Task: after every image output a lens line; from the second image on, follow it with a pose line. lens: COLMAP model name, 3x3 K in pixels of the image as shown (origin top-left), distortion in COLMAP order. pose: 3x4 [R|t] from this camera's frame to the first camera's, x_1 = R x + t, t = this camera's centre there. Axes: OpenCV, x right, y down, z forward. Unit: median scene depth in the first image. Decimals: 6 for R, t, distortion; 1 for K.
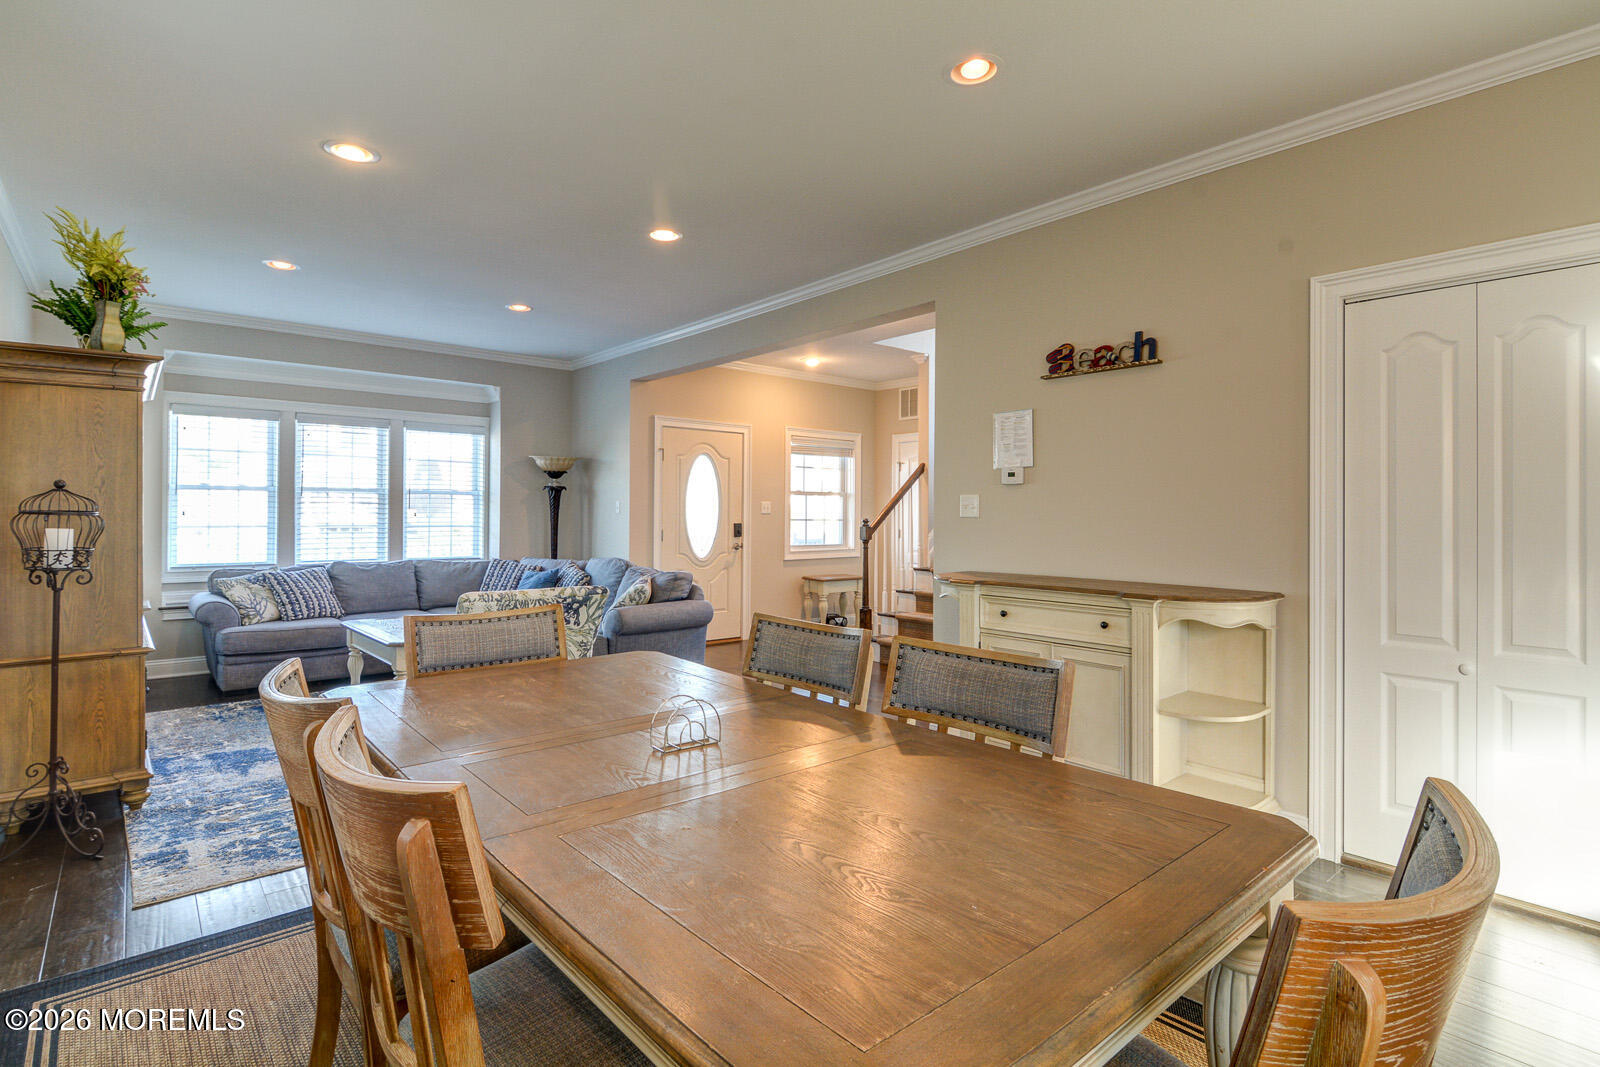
lens RADIAL K [[788.8, 0, 796.9], [0, 788.8, 519.1], [0, 0, 1]] dist [0.008006, -0.011275]
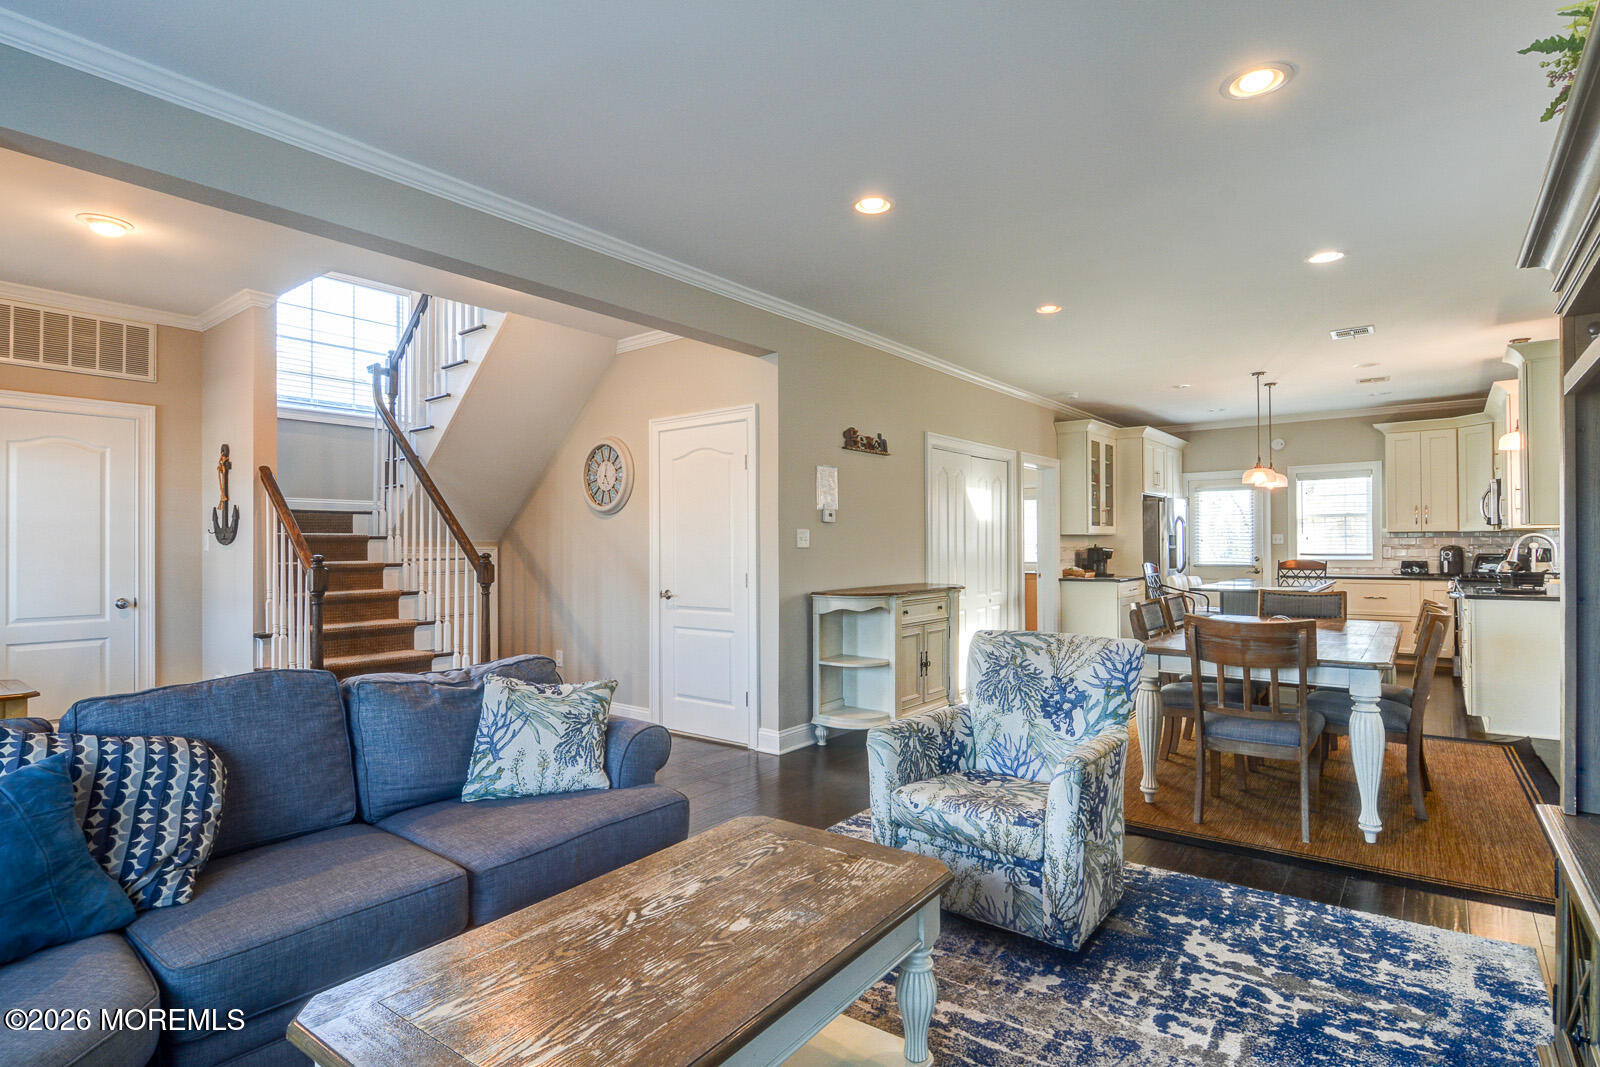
lens RADIAL K [[838.1, 0, 782.7], [0, 838.1, 530.1], [0, 0, 1]] dist [0.002060, -0.002872]
pose [[-0.207397, 0.012676, 0.978175, -1.330320], [0.009026, 0.999898, -0.011044, -0.020544], [-0.978215, 0.006539, -0.207490, 1.691265]]
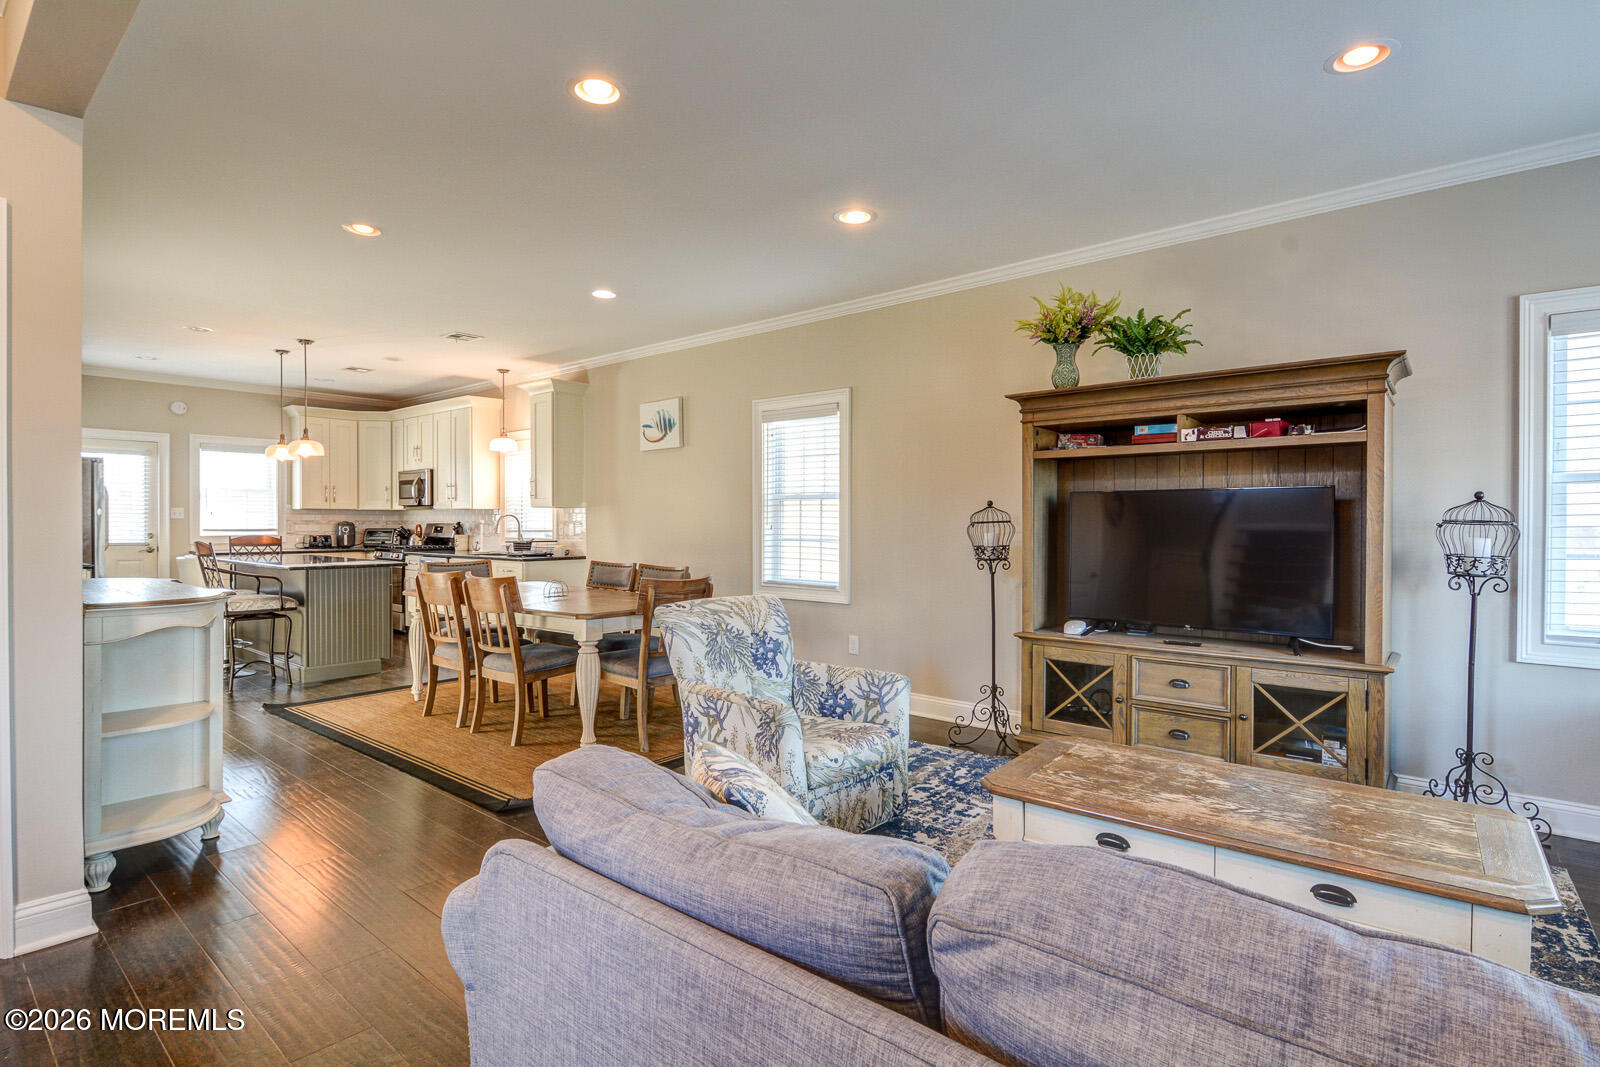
lens RADIAL K [[788.8, 0, 827.8], [0, 788.8, 527.4], [0, 0, 1]] dist [0.008006, -0.011275]
pose [[-0.978929, -0.007317, -0.204068, -0.297760], [-0.010101, 0.999870, 0.012604, -0.013238], [0.203949, 0.014399, -0.978876, 2.240463]]
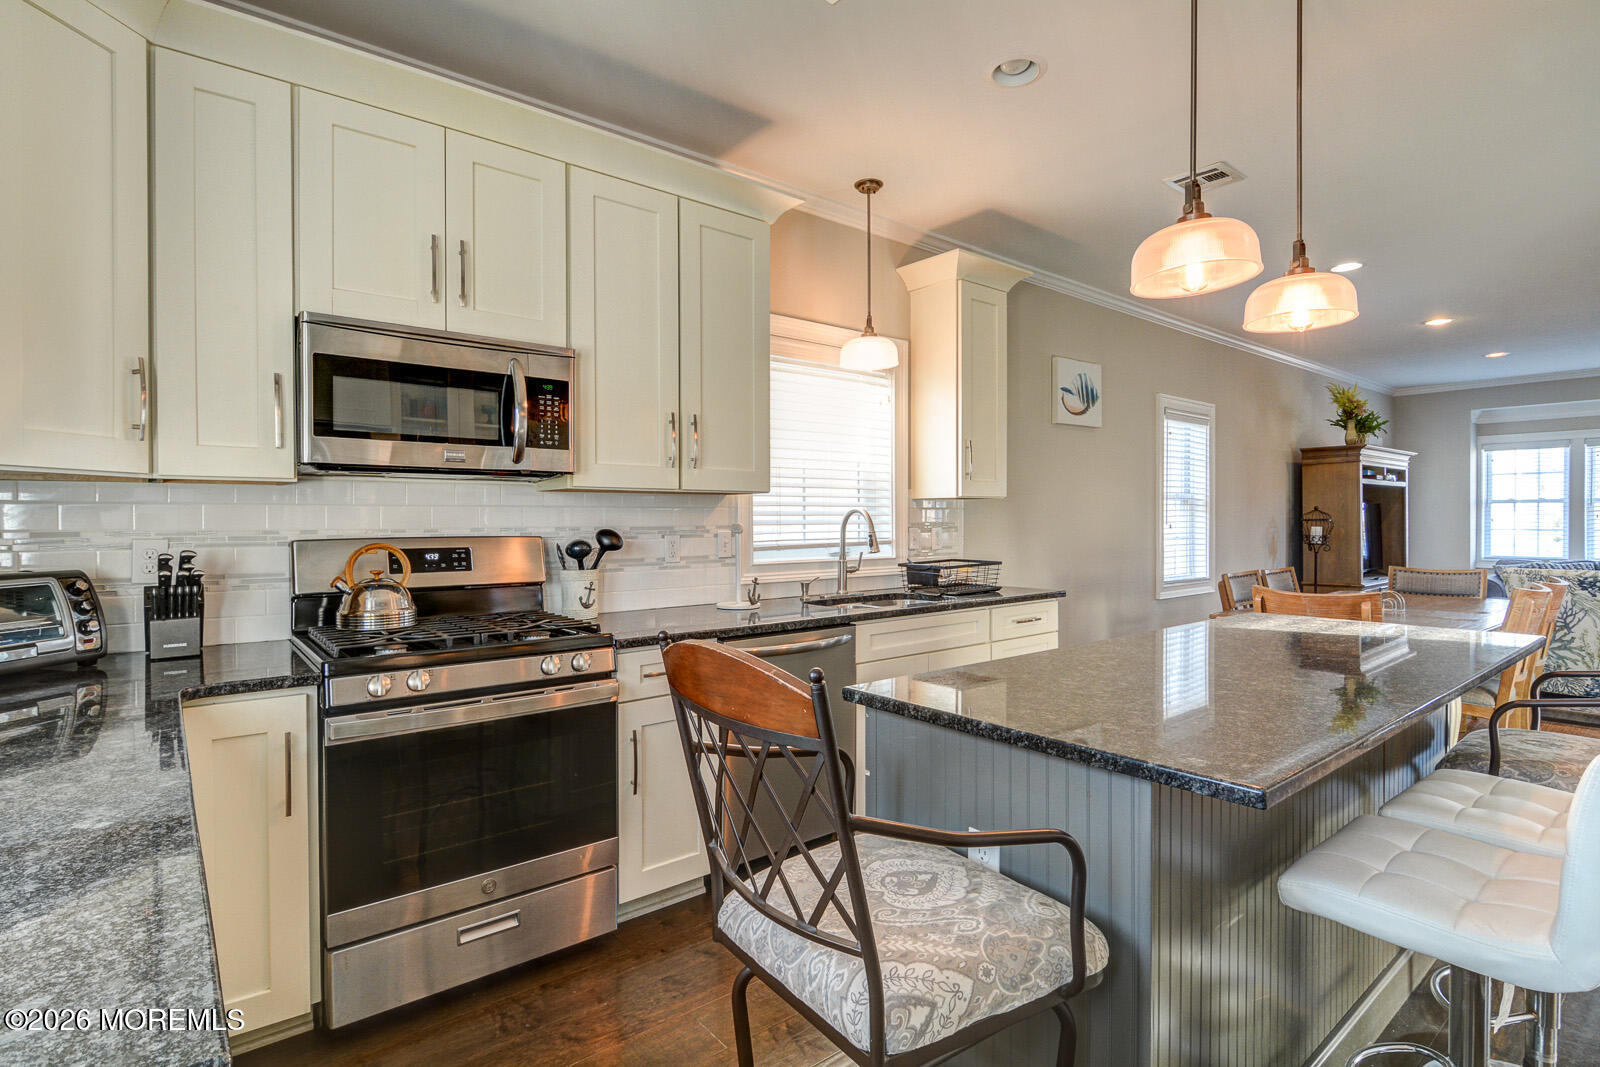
lens RADIAL K [[737.8, 0, 807.0], [0, 737.8, 534.4], [0, 0, 1]] dist [0.011343, 0.000075]
pose [[-0.033934, 0.008429, -0.999389, 1.206296], [0.000502, 0.999964, 0.008416, 0.013944], [0.999424, -0.000216, -0.033937, -0.402876]]
